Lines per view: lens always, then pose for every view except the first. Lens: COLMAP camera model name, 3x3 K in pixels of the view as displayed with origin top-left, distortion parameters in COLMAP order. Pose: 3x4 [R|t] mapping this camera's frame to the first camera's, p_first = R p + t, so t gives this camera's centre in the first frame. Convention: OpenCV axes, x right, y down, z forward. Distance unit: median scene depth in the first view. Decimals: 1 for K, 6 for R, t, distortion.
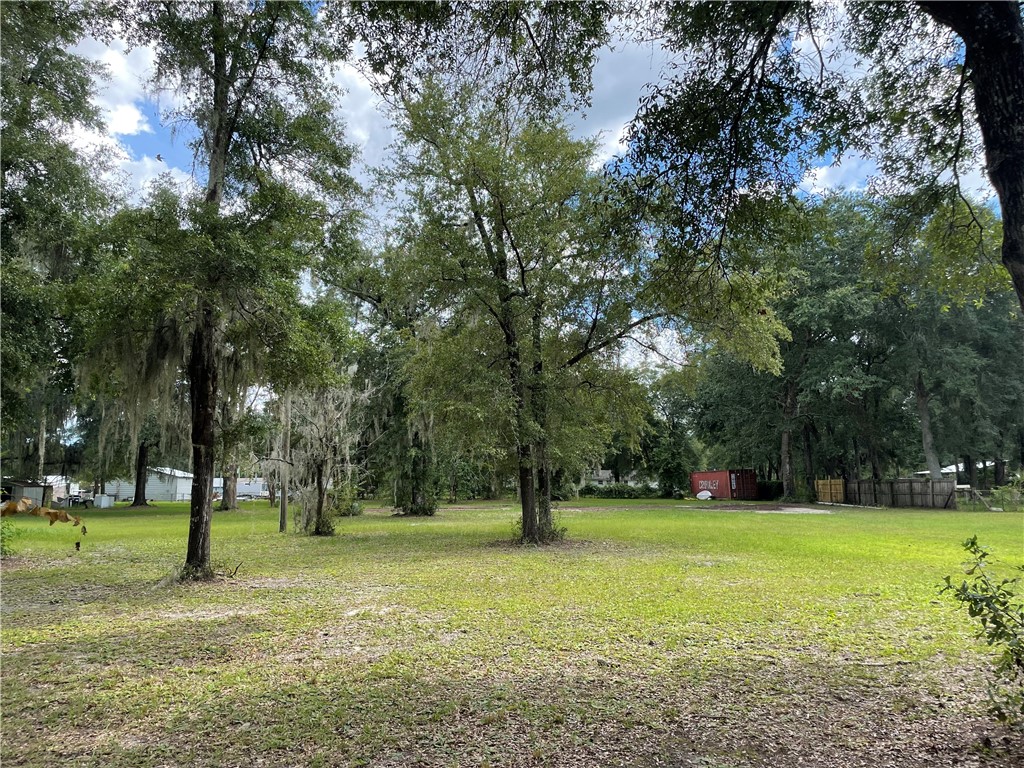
lens RADIAL K [[776.1, 0, 513.6], [0, 776.1, 362.8], [0, 0, 1]] dist [0.004809, -0.069821]
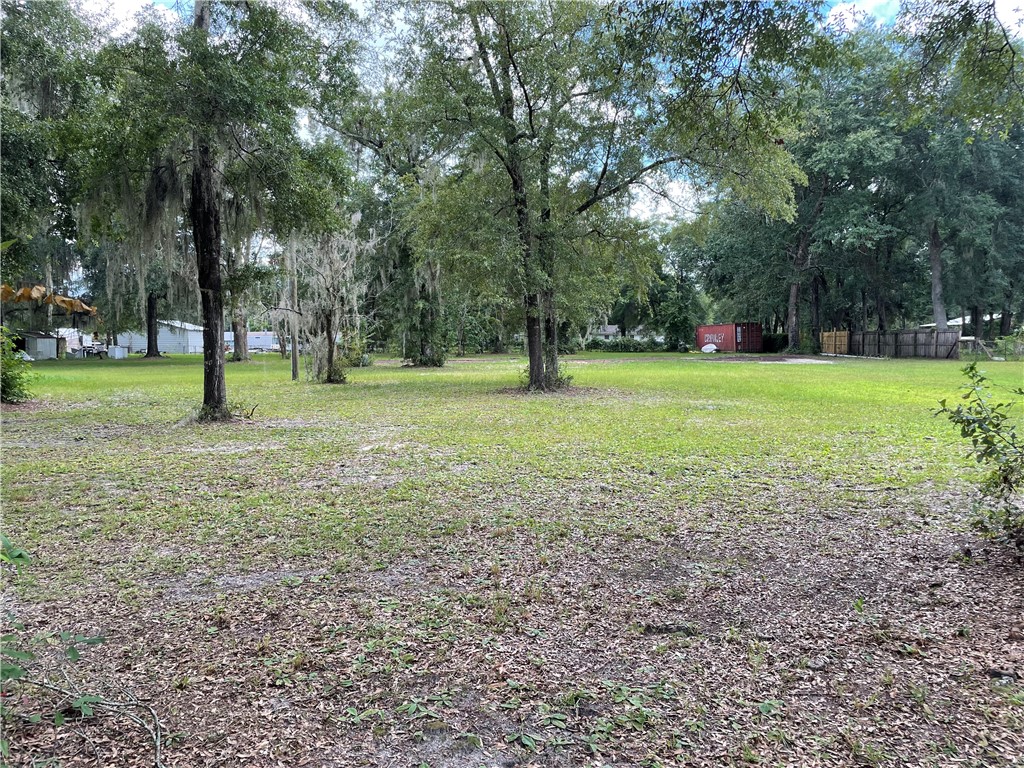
lens RADIAL K [[776.1, 0, 516.2], [0, 776.1, 390.3], [0, 0, 1]] dist [0.004809, -0.069821]
pose [[0.999983, -0.000392, -0.005863, -0.000132], [0.001645, 0.976557, 0.215252, 0.014809], [0.005641, -0.215258, 0.976541, -0.002734]]
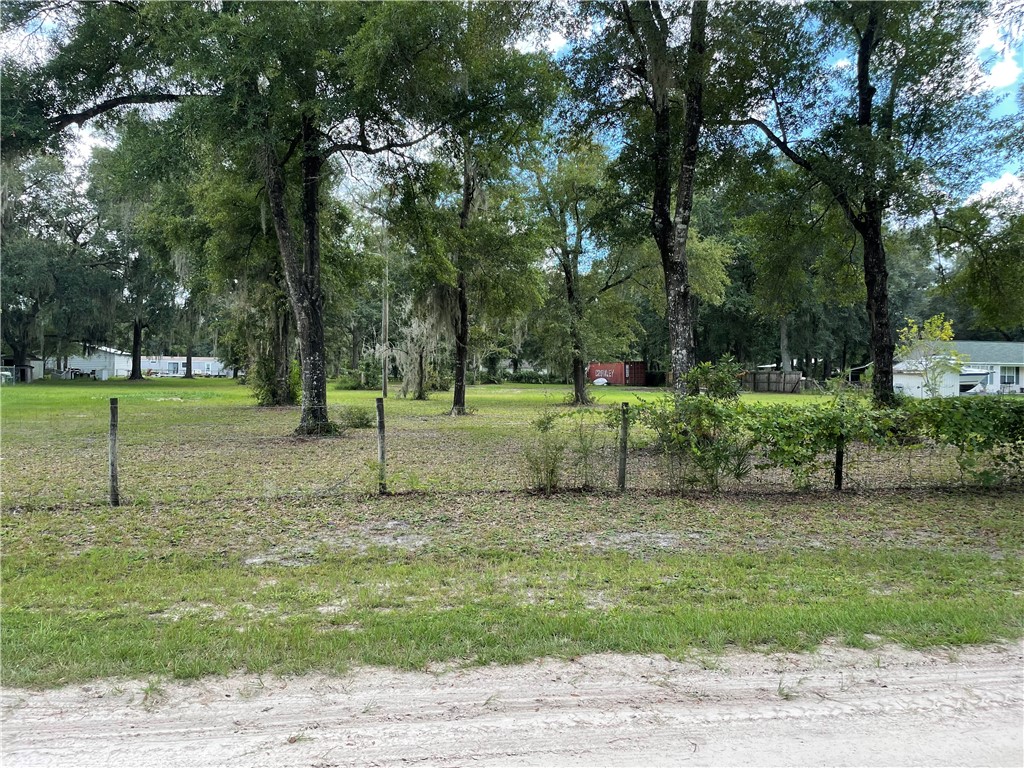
lens RADIAL K [[776.1, 0, 514.1], [0, 776.1, 383.0], [0, 0, 1]] dist [0.004809, -0.069821]
pose [[0.983817, 0.020063, 0.178047, -0.258061], [-0.049761, 0.985214, 0.163941, -0.047227], [-0.172125, -0.170148, 0.970269, -0.380083]]
